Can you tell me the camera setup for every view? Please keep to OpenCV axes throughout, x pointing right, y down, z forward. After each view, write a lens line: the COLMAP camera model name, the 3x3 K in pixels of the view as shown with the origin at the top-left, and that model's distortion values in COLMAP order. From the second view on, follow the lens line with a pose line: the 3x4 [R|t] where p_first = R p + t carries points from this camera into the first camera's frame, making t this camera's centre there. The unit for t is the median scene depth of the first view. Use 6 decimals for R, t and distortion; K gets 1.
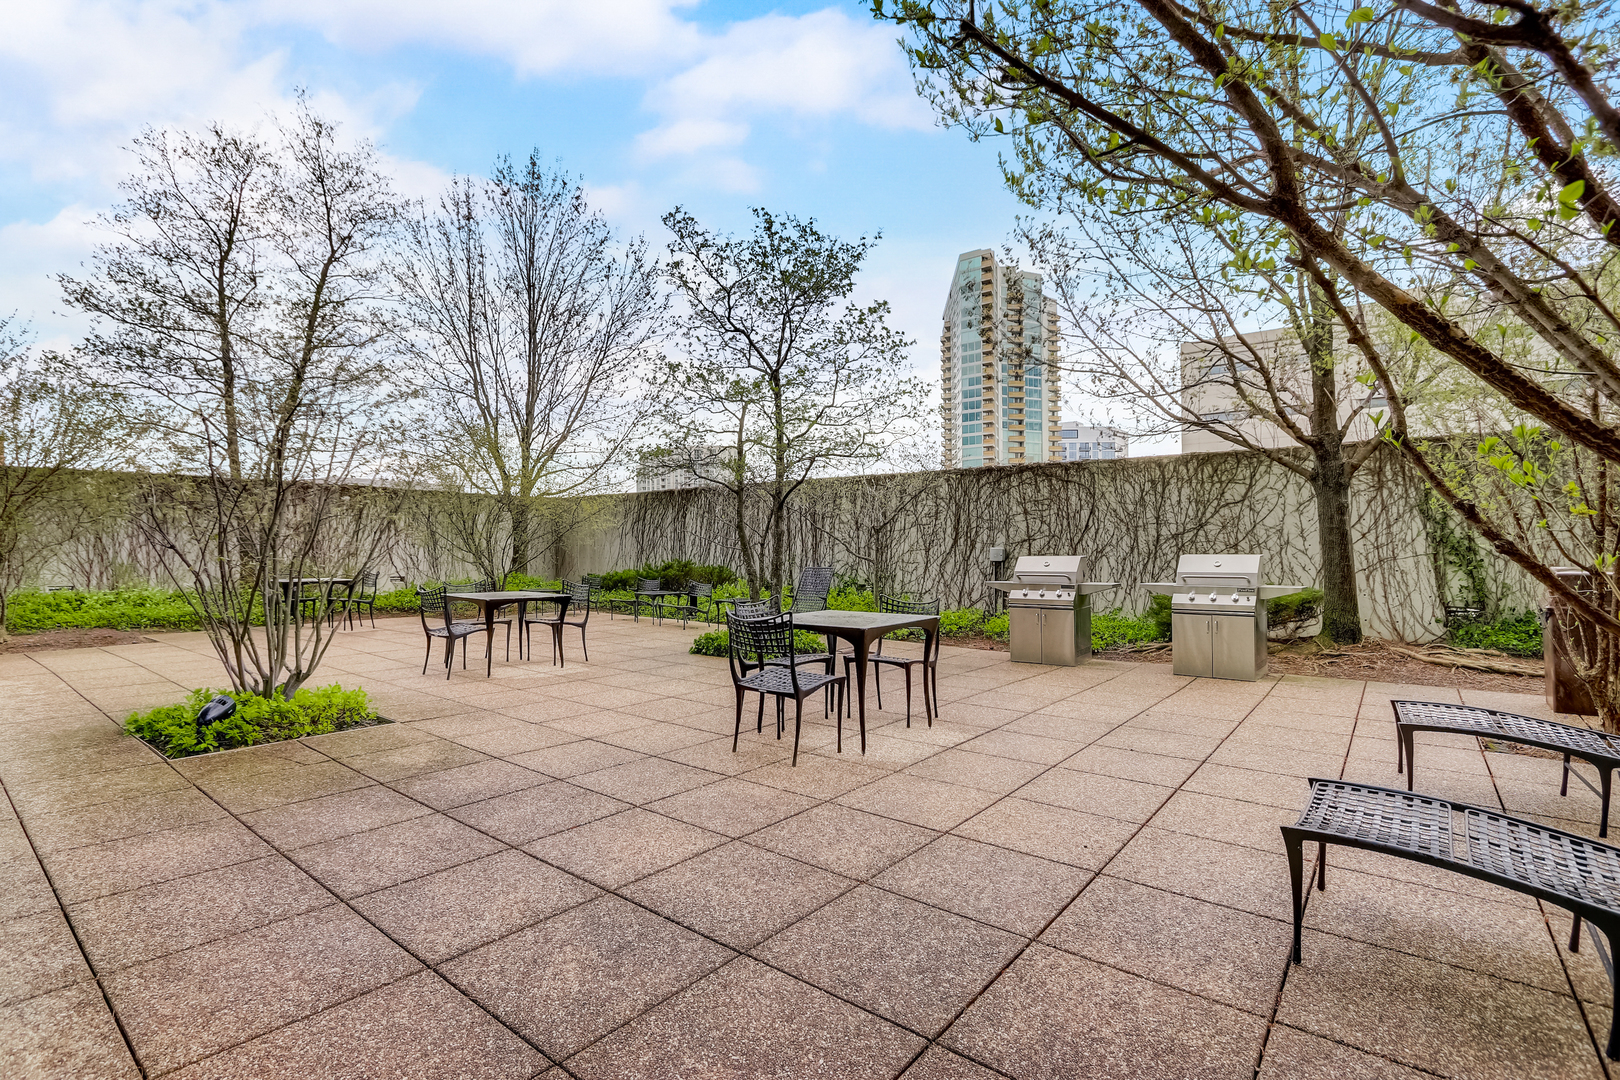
lens RADIAL K [[742.0, 0, 810.0], [0, 742.0, 540.0], [0, 0, 1]] dist [-0.000566, 0.000147]
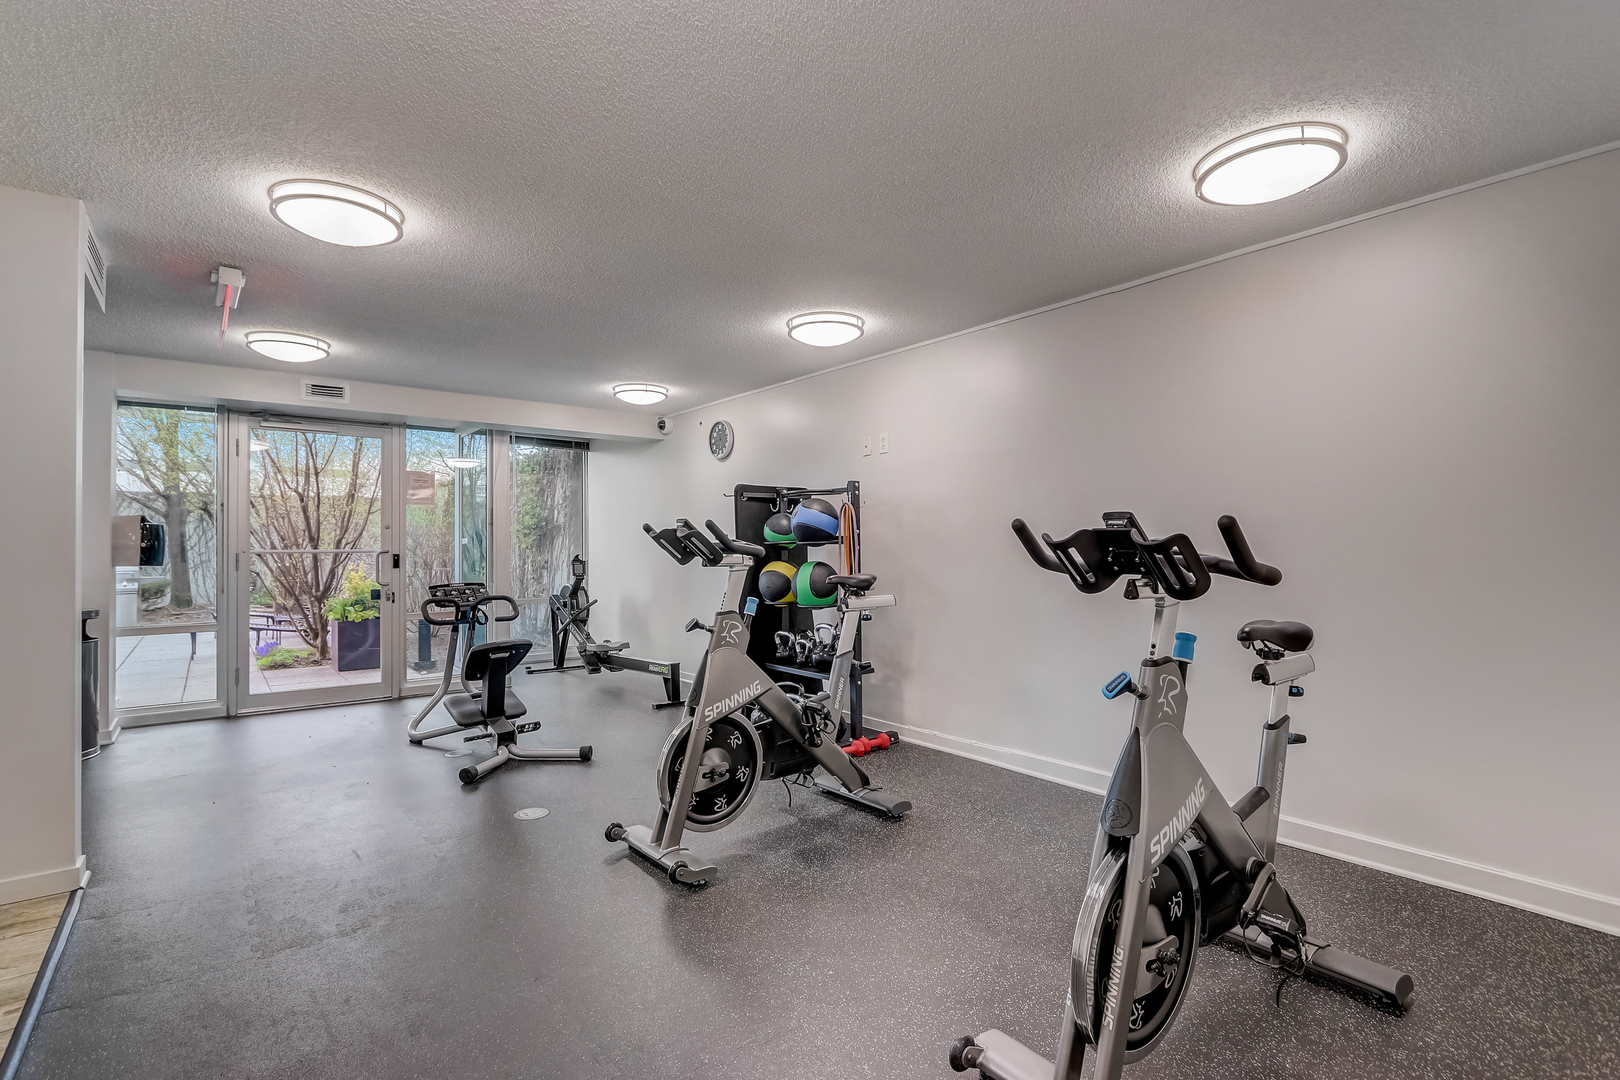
lens RADIAL K [[742.0, 0, 810.0], [0, 742.0, 540.0], [0, 0, 1]] dist [-0.000566, 0.000147]
pose [[0.210405, 0.009984, 0.977563, -0.666603], [-0.003593, 0.999949, -0.009439, -0.014137], [-0.977608, -0.001526, 0.210430, -0.801299]]
